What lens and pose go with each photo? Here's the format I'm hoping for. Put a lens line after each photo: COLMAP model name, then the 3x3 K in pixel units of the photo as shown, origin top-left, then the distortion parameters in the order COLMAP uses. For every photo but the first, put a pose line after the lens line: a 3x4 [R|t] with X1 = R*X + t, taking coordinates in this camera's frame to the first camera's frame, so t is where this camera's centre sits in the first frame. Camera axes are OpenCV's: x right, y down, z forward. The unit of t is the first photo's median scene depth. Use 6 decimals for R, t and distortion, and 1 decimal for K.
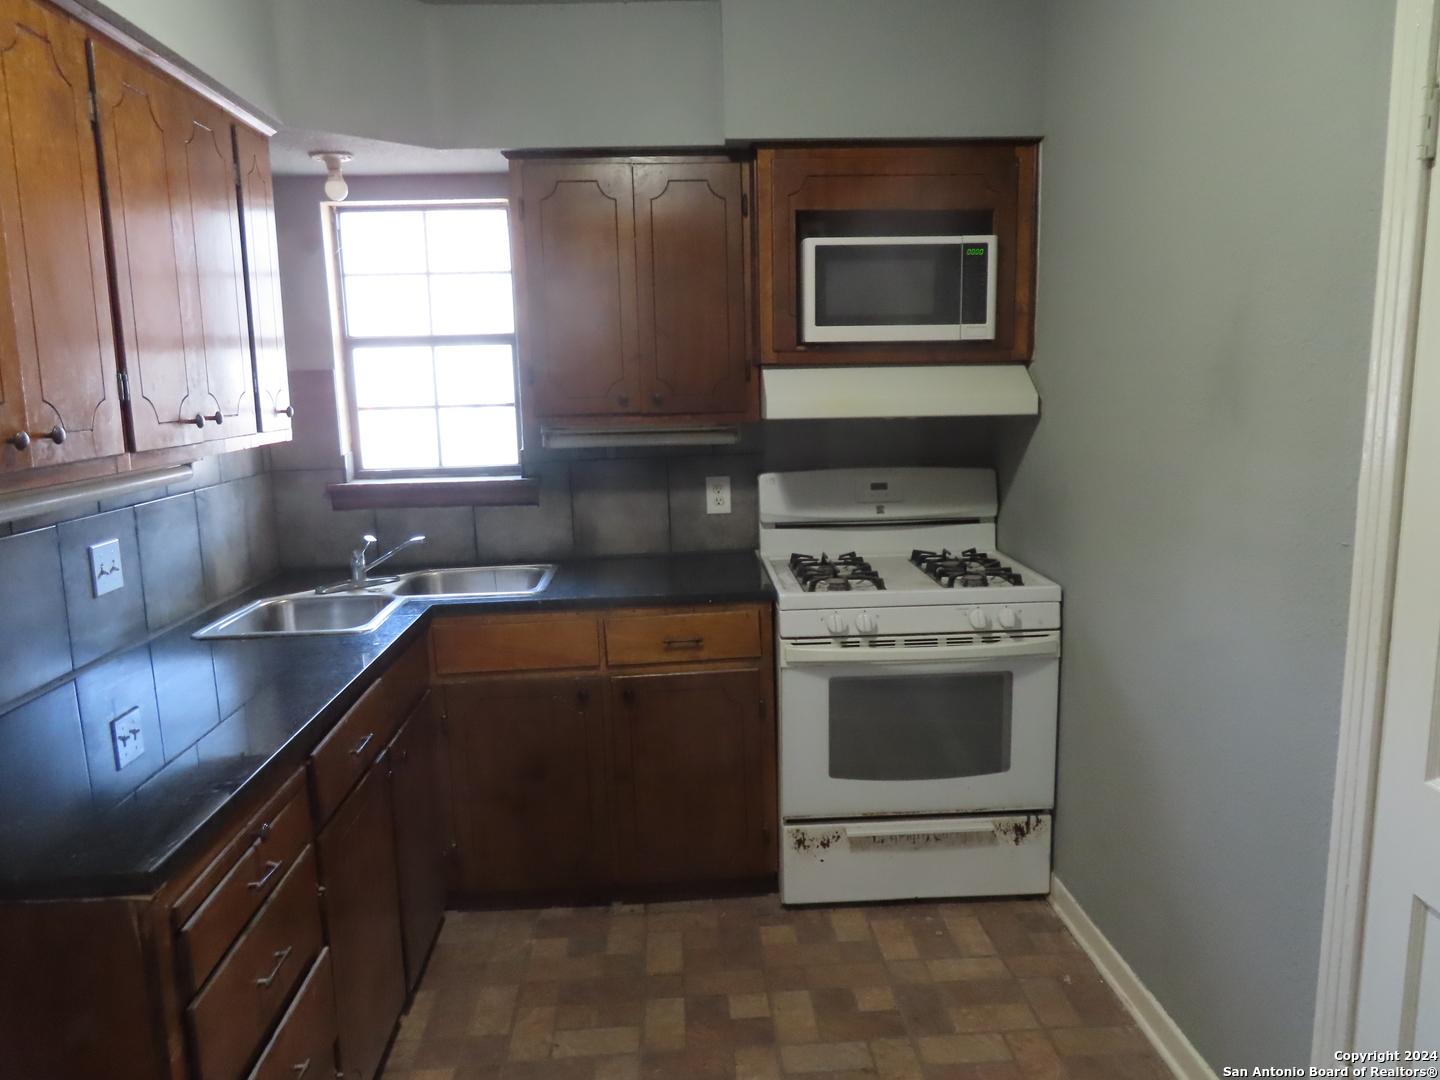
lens RADIAL K [[1023.7, 0, 718.7], [0, 1023.7, 541.9], [0, 0, 1]] dist [-0.006993, -0.003837]
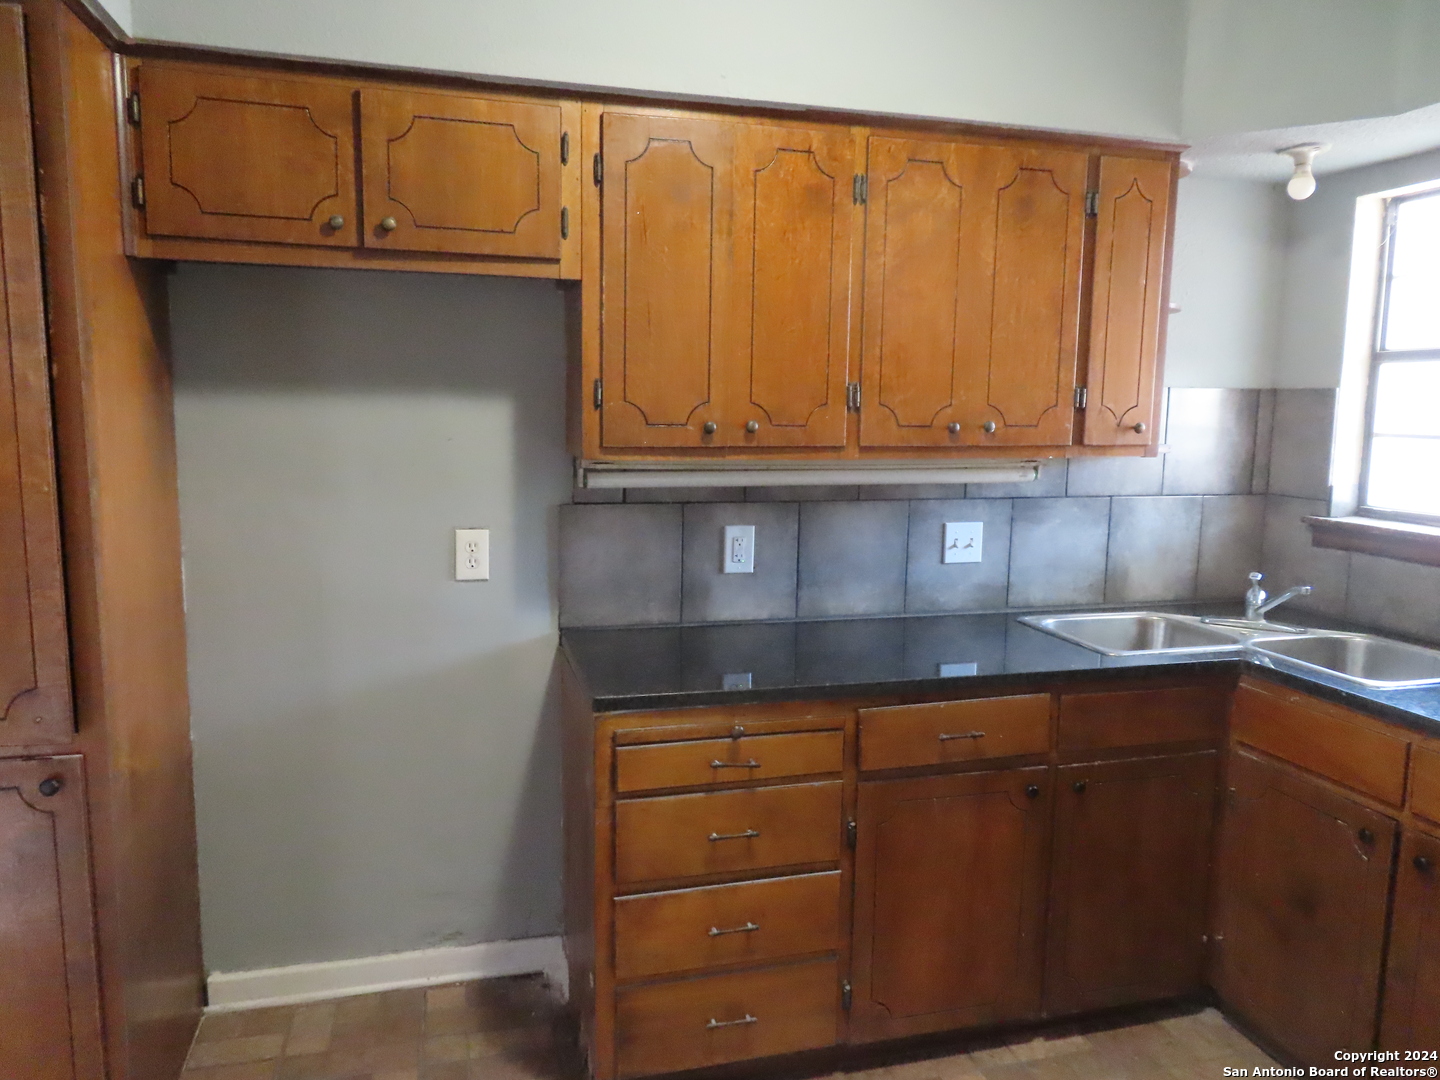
lens RADIAL K [[1023.7, 0, 719.1], [0, 1023.7, 538.3], [0, 0, 1]] dist [-0.006993, -0.003837]
pose [[0.211908, 0.158721, -0.964315, 0.434486], [-0.172889, 0.977249, 0.122857, -0.066627], [0.961875, 0.140685, 0.234528, 0.346296]]
